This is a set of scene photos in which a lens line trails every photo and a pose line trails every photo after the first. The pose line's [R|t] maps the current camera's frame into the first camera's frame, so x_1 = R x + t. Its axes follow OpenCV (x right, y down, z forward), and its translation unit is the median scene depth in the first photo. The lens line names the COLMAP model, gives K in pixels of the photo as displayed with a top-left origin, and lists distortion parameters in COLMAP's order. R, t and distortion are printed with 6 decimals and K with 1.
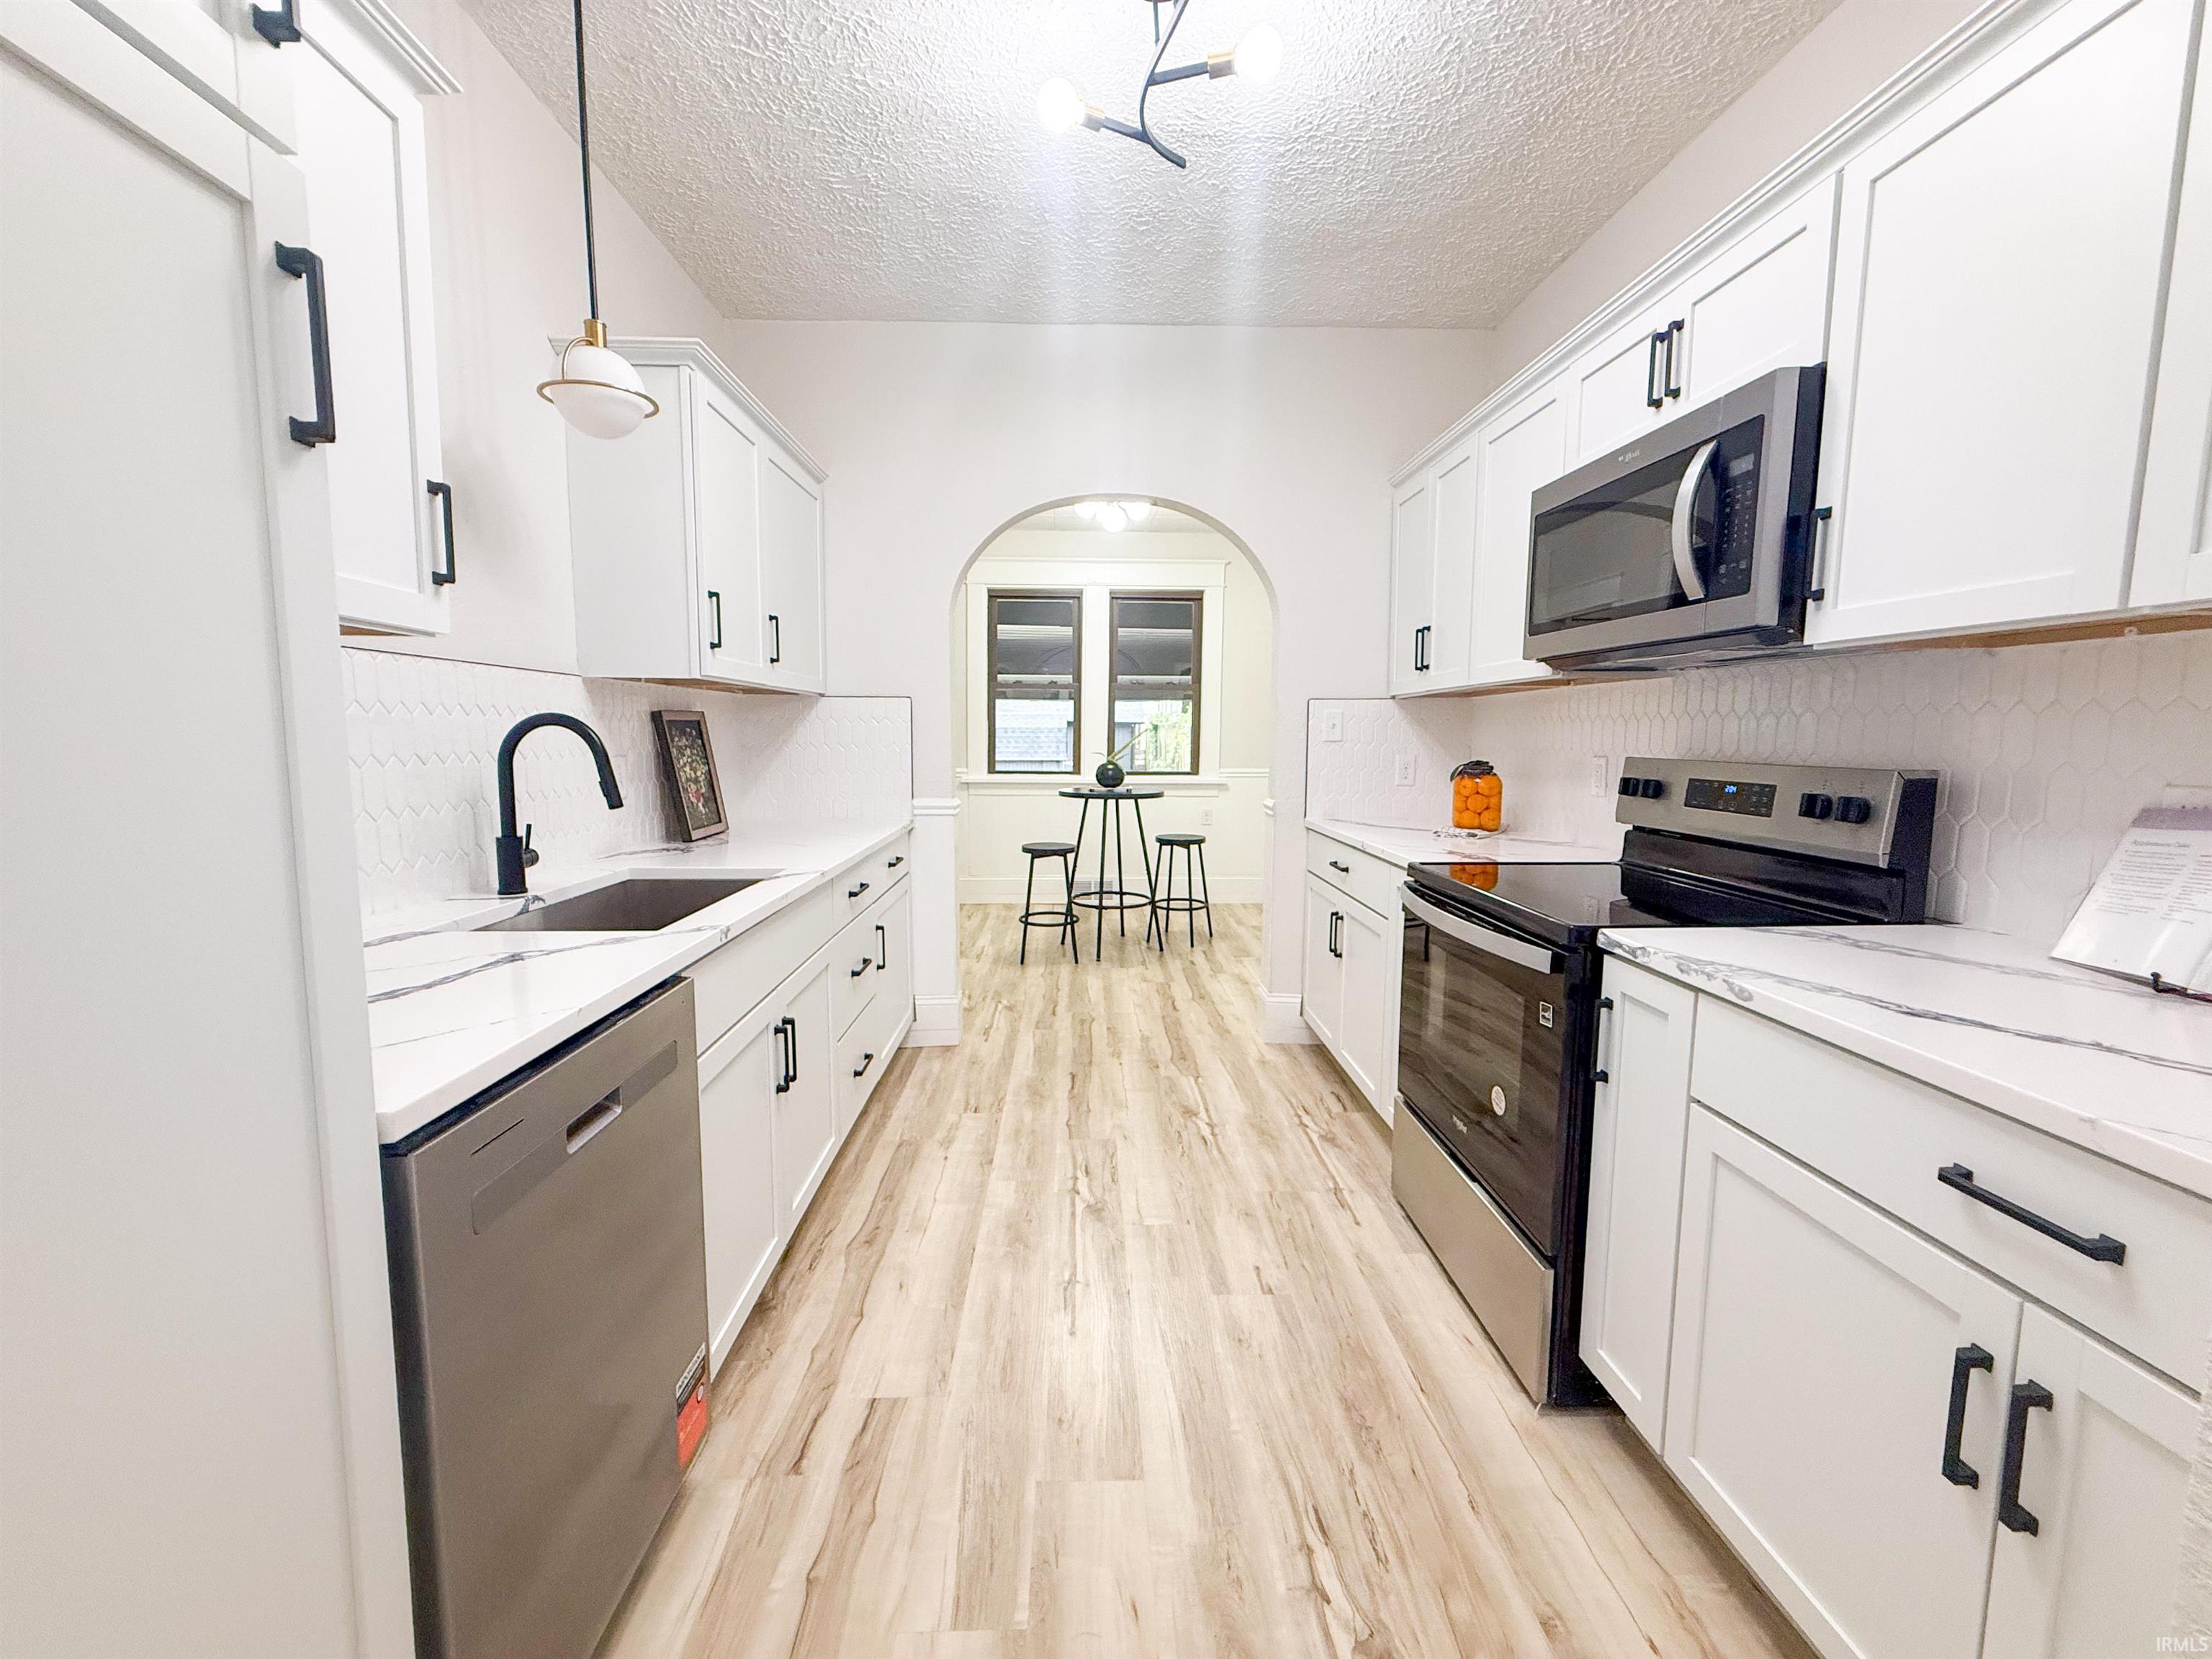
lens RADIAL K [[879.7, 0, 1098.3], [0, 879.7, 824.6], [0, 0, 1]] dist [-0.000307, 0.000310]
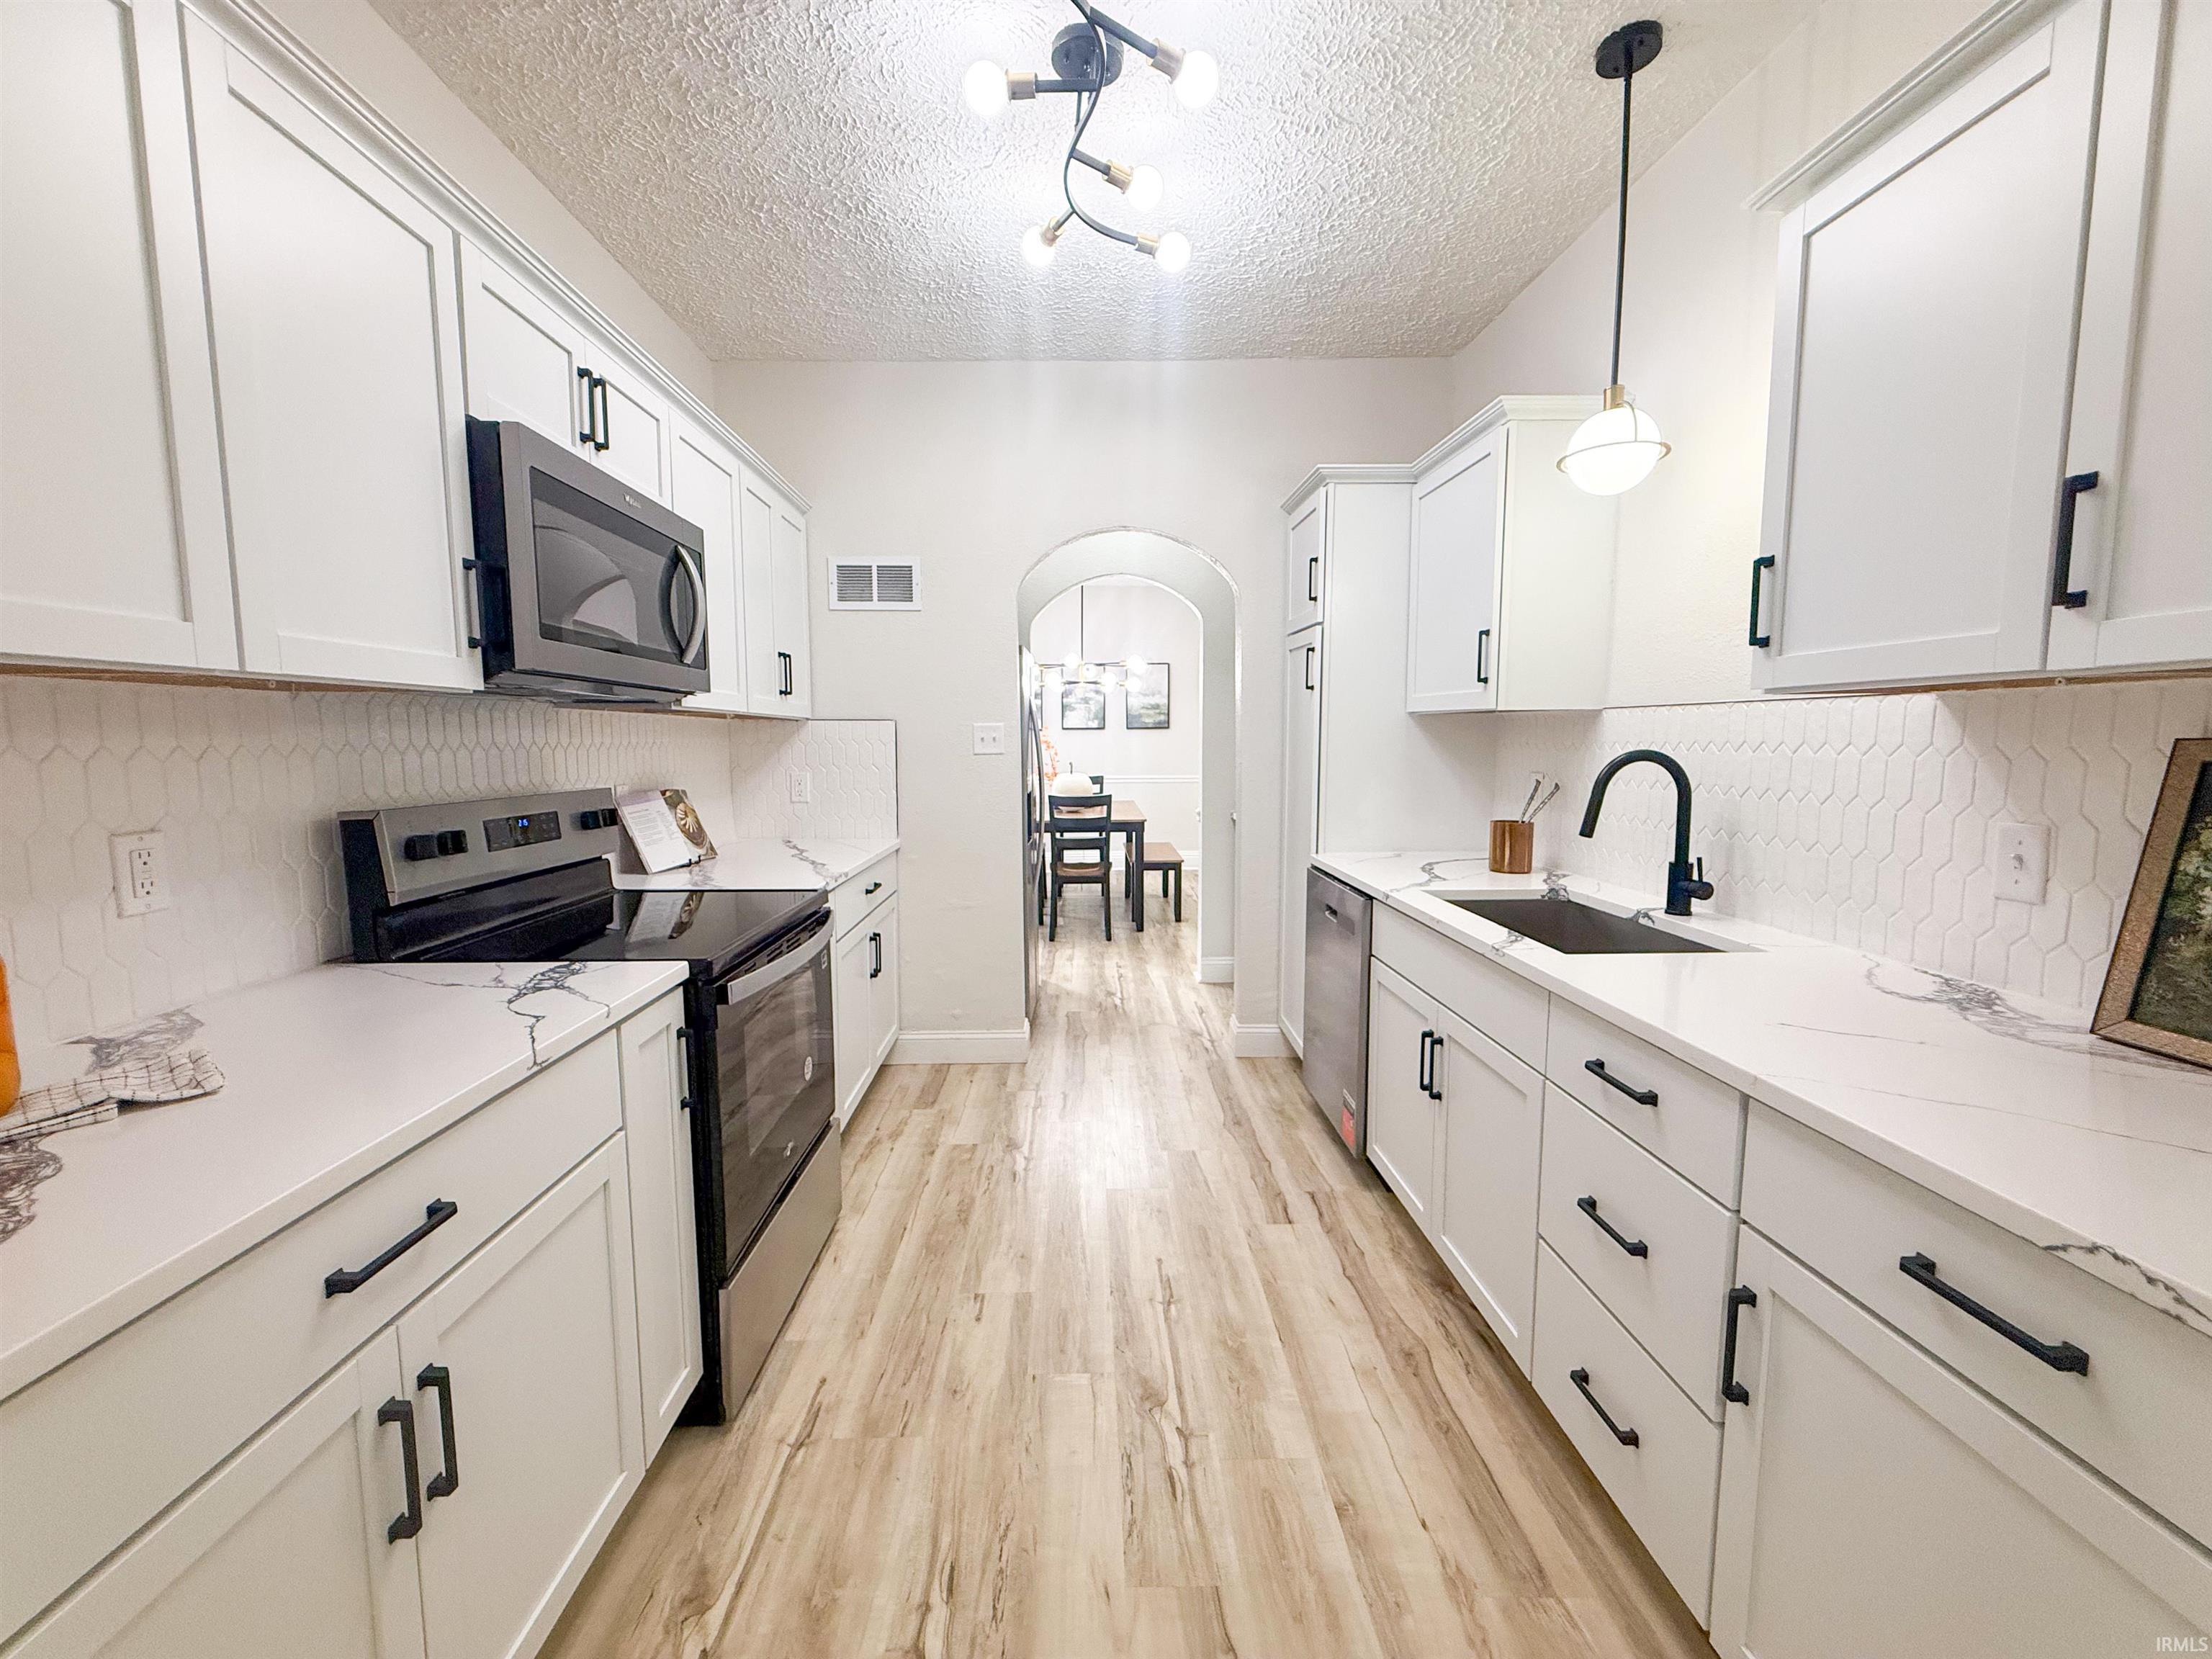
lens RADIAL K [[879.7, 0, 1094.6], [0, 879.7, 828.0], [0, 0, 1]] dist [-0.000307, 0.000310]
pose [[-0.999968, -0.002409, 0.007685, 0.040668], [-0.000780, 0.978704, 0.205275, -0.197450], [-0.008016, 0.205262, -0.978674, 1.616614]]
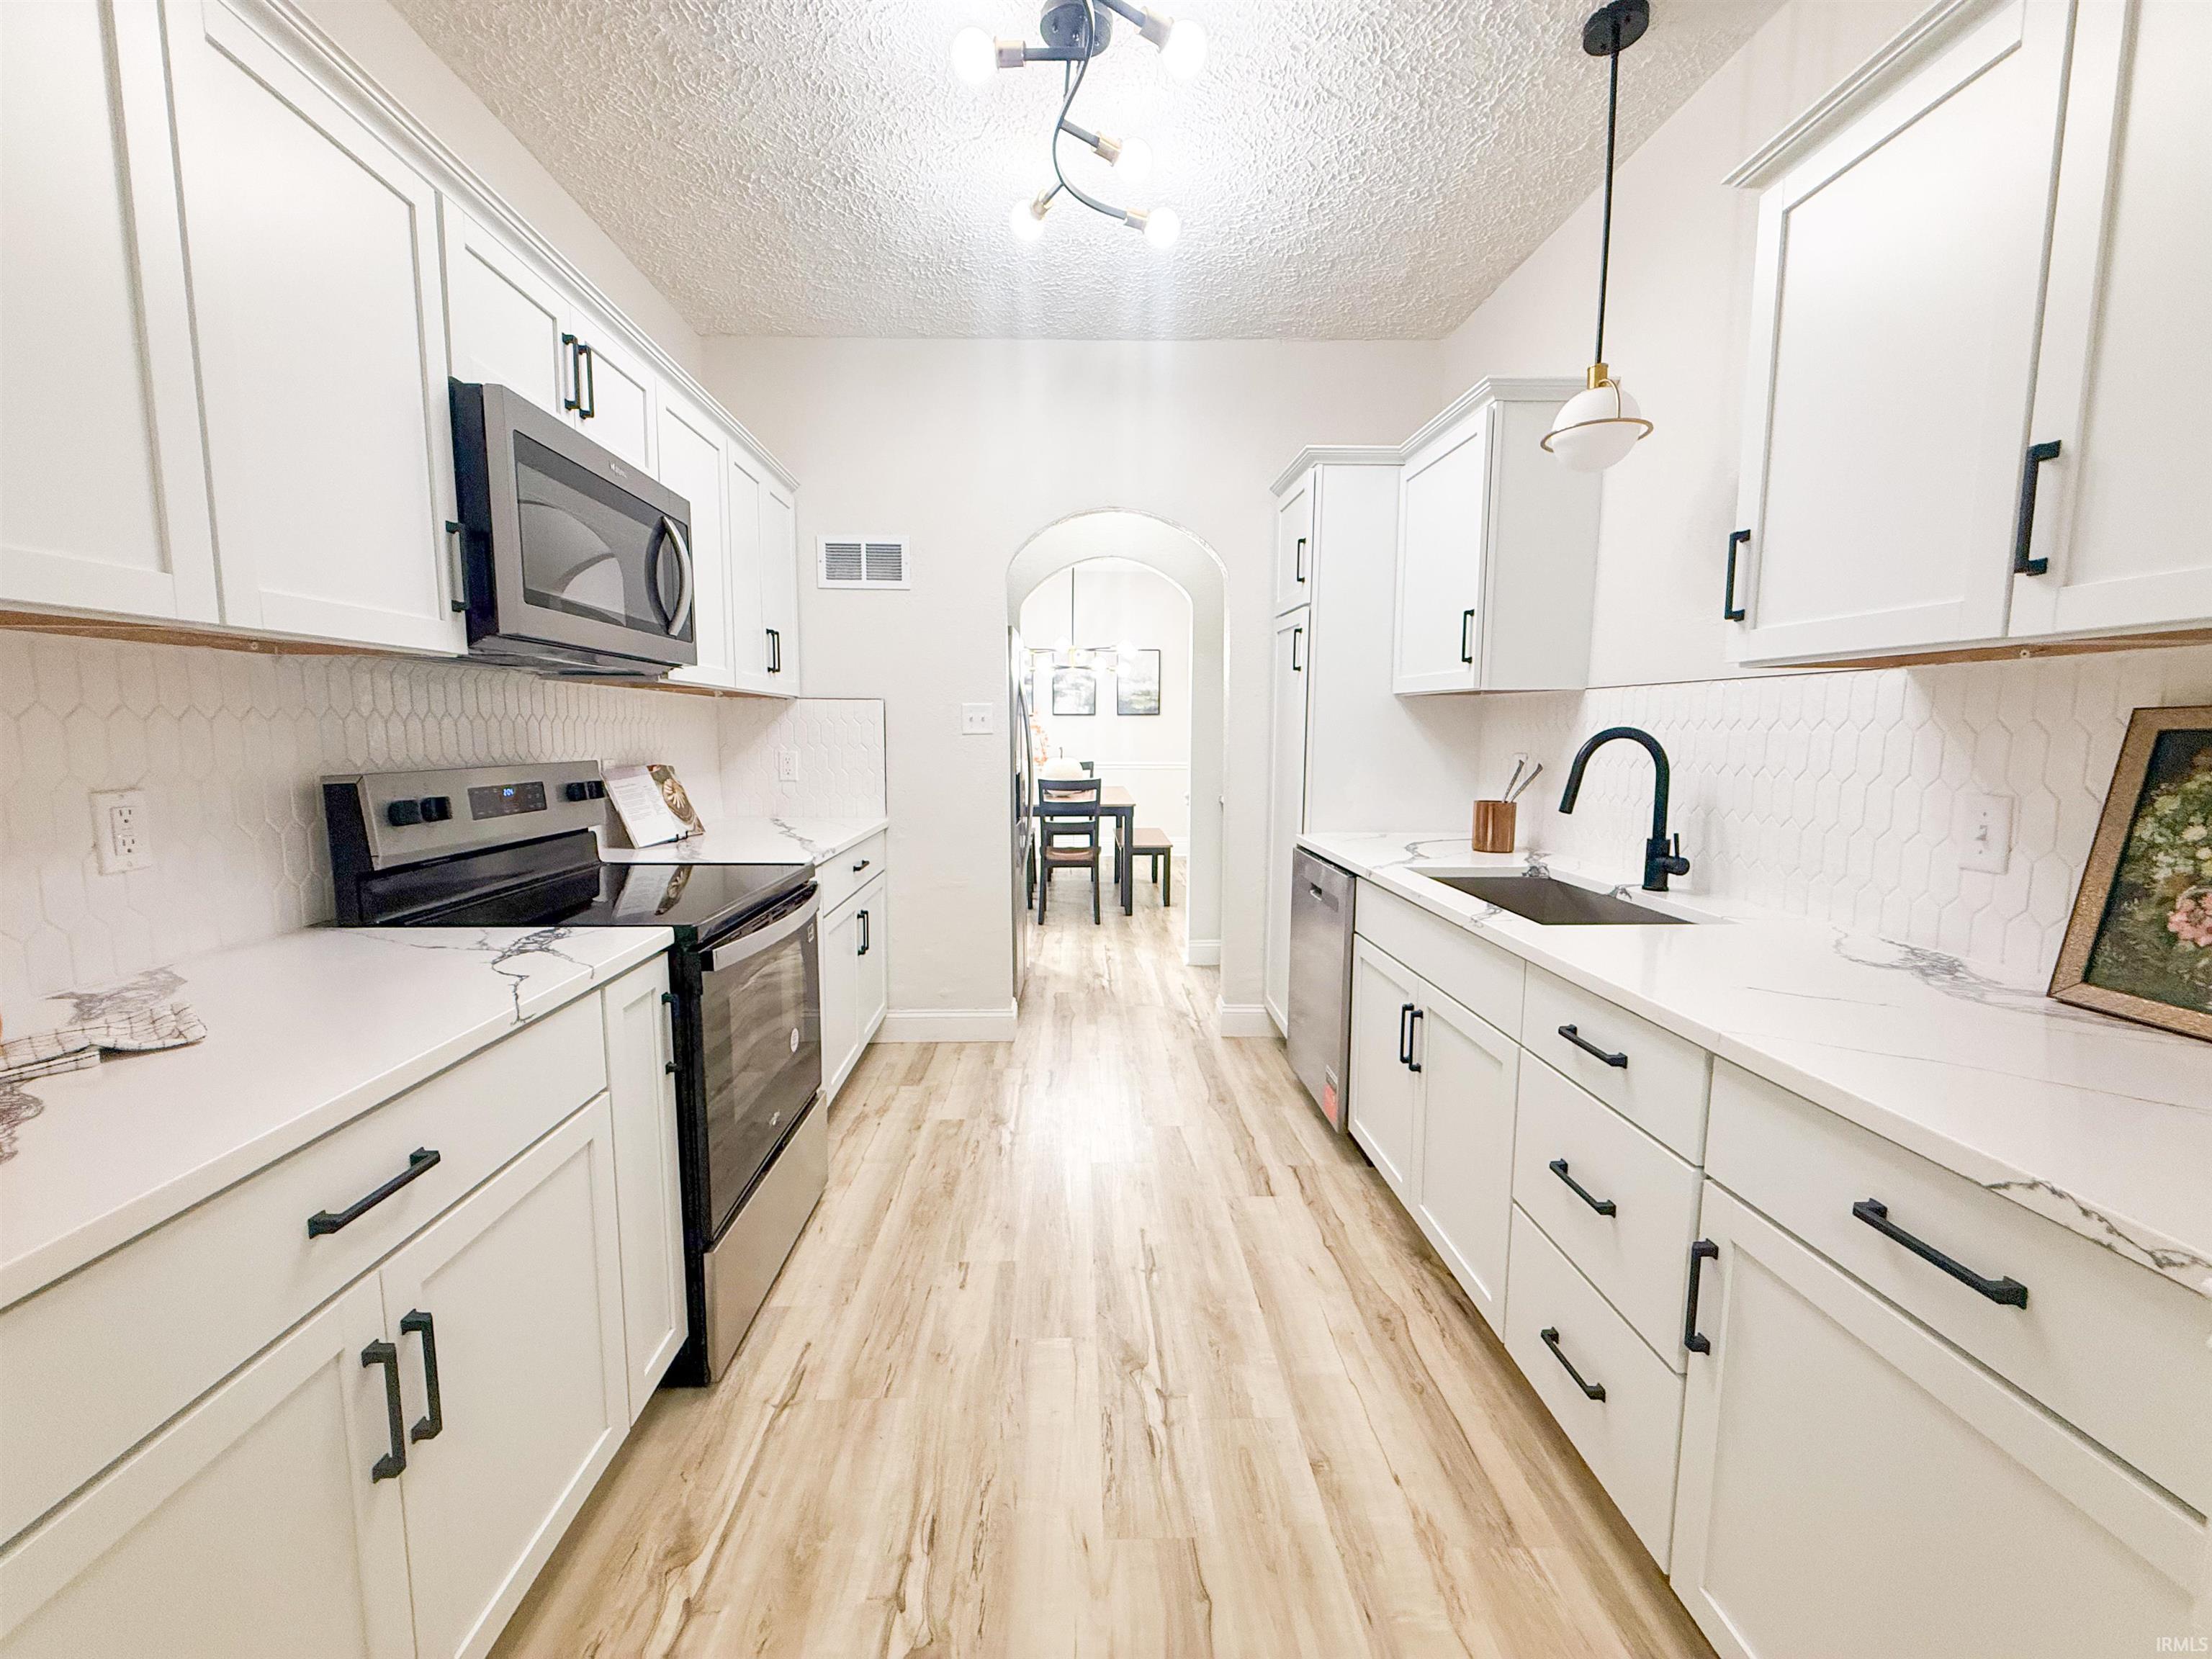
lens RADIAL K [[879.7, 0, 1095.3], [0, 879.7, 828.1], [0, 0, 1]] dist [-0.000307, 0.000310]
pose [[-0.999966, -0.007905, -0.002418, 0.034222], [-0.008240, 0.976394, 0.215842, -0.182154], [0.000655, 0.215854, -0.976425, 1.625558]]
